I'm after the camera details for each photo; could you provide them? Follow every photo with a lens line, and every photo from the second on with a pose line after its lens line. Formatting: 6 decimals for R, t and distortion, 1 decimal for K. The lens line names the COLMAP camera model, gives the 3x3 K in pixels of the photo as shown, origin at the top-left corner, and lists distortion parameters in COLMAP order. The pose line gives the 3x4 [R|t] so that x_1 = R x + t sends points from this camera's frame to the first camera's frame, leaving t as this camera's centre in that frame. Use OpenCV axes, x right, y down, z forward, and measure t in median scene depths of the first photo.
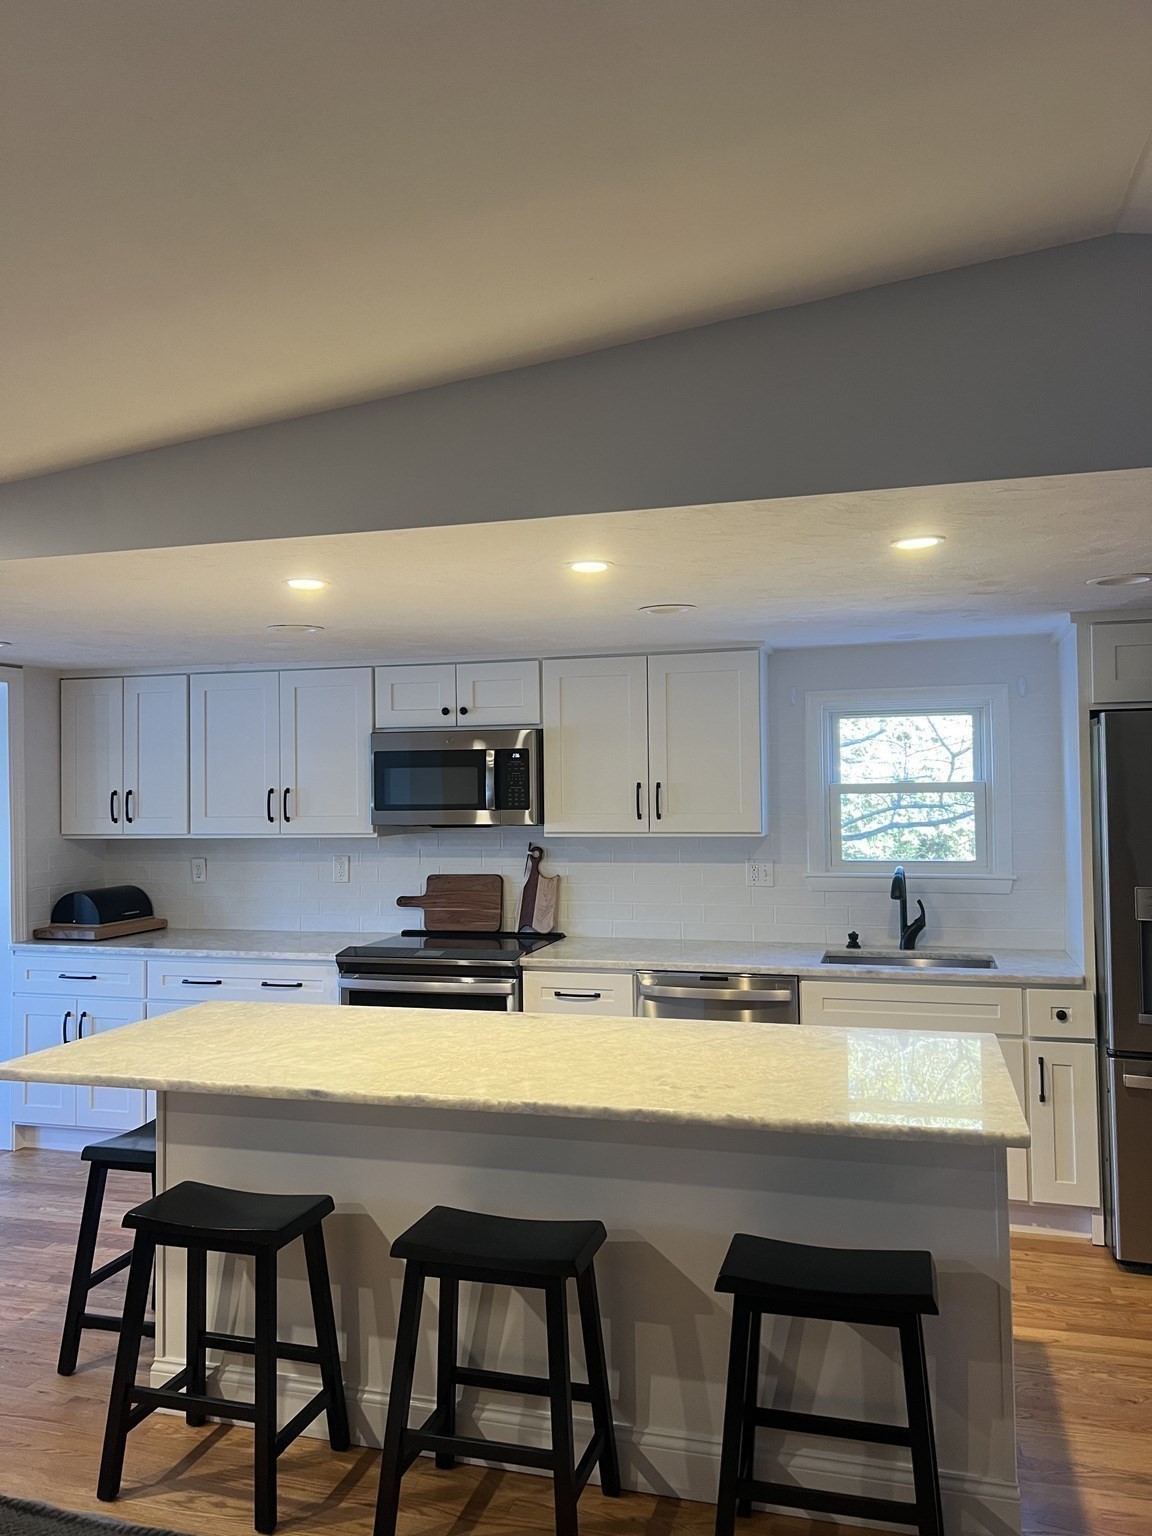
lens RADIAL K [[1164.5, 0, 583.7], [0, 1164.5, 763.4], [0, 0, 1]] dist [0.050316, -0.052016]
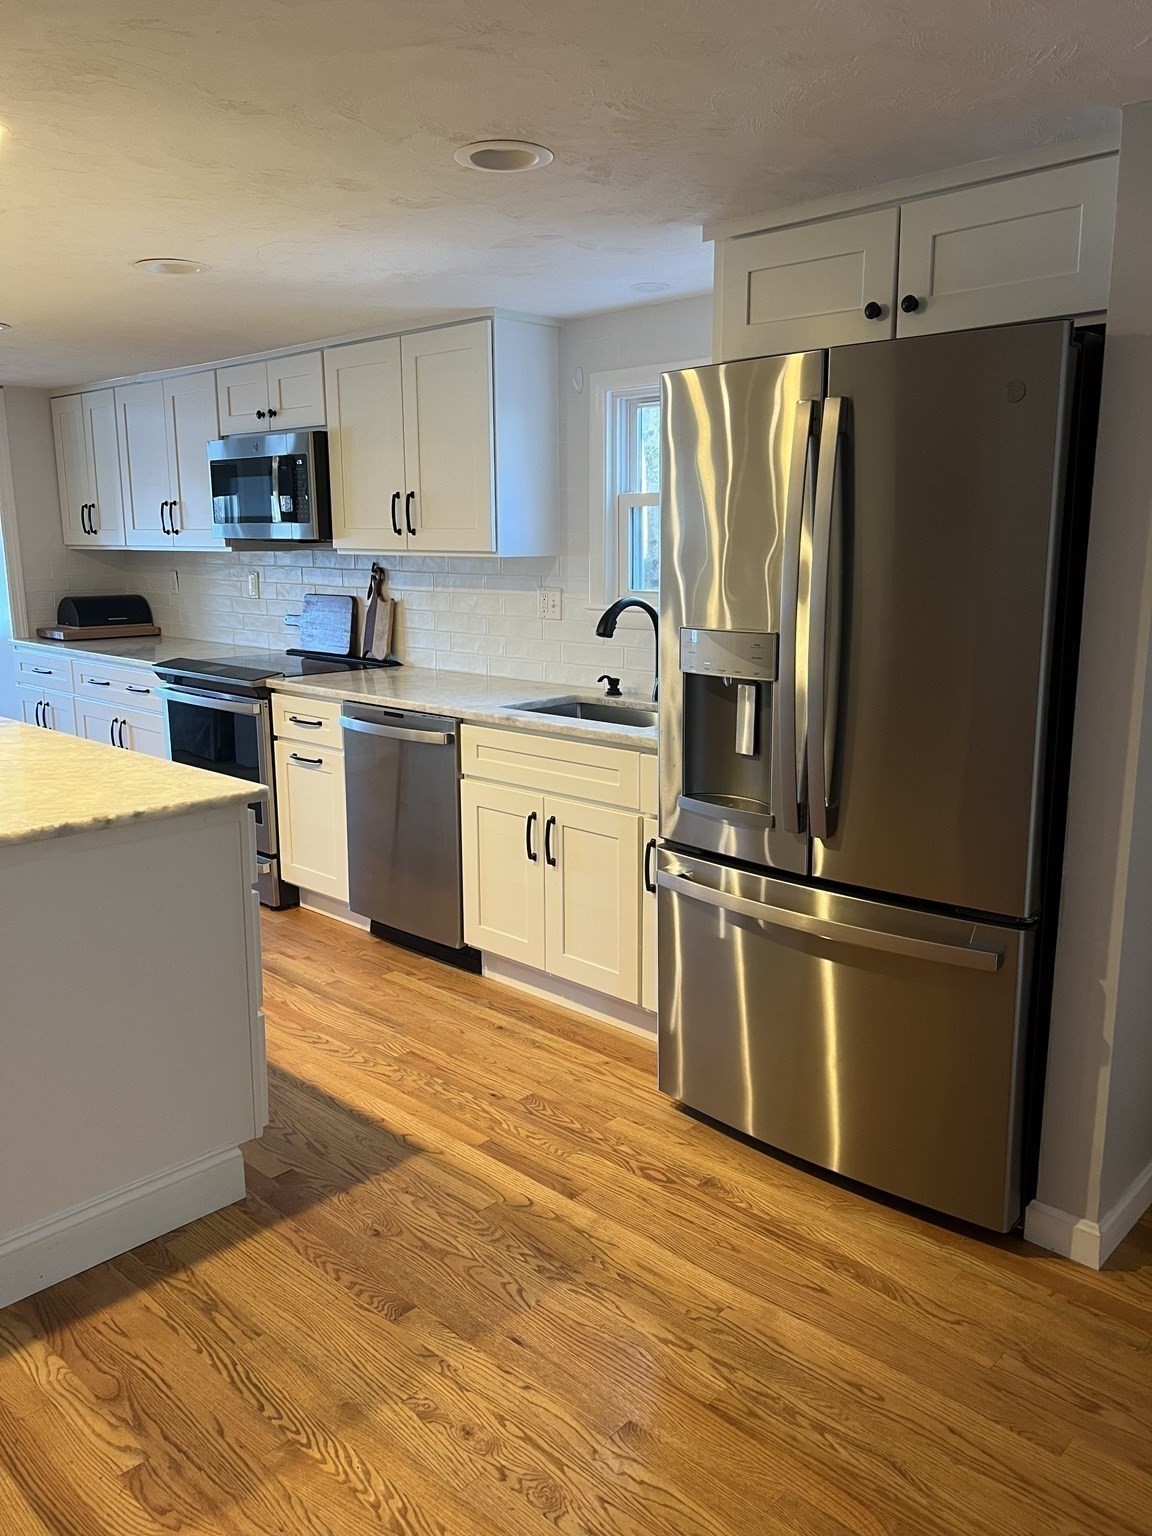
lens RADIAL K [[1164.5, 0, 580.3], [0, 1164.5, 763.6], [0, 0, 1]] dist [0.050316, -0.052016]
pose [[0.886647, 0.100347, -0.451428, 0.562575], [-0.000045, 0.976192, 0.216909, 0.023850], [0.462447, -0.192301, 0.865542, 0.249634]]
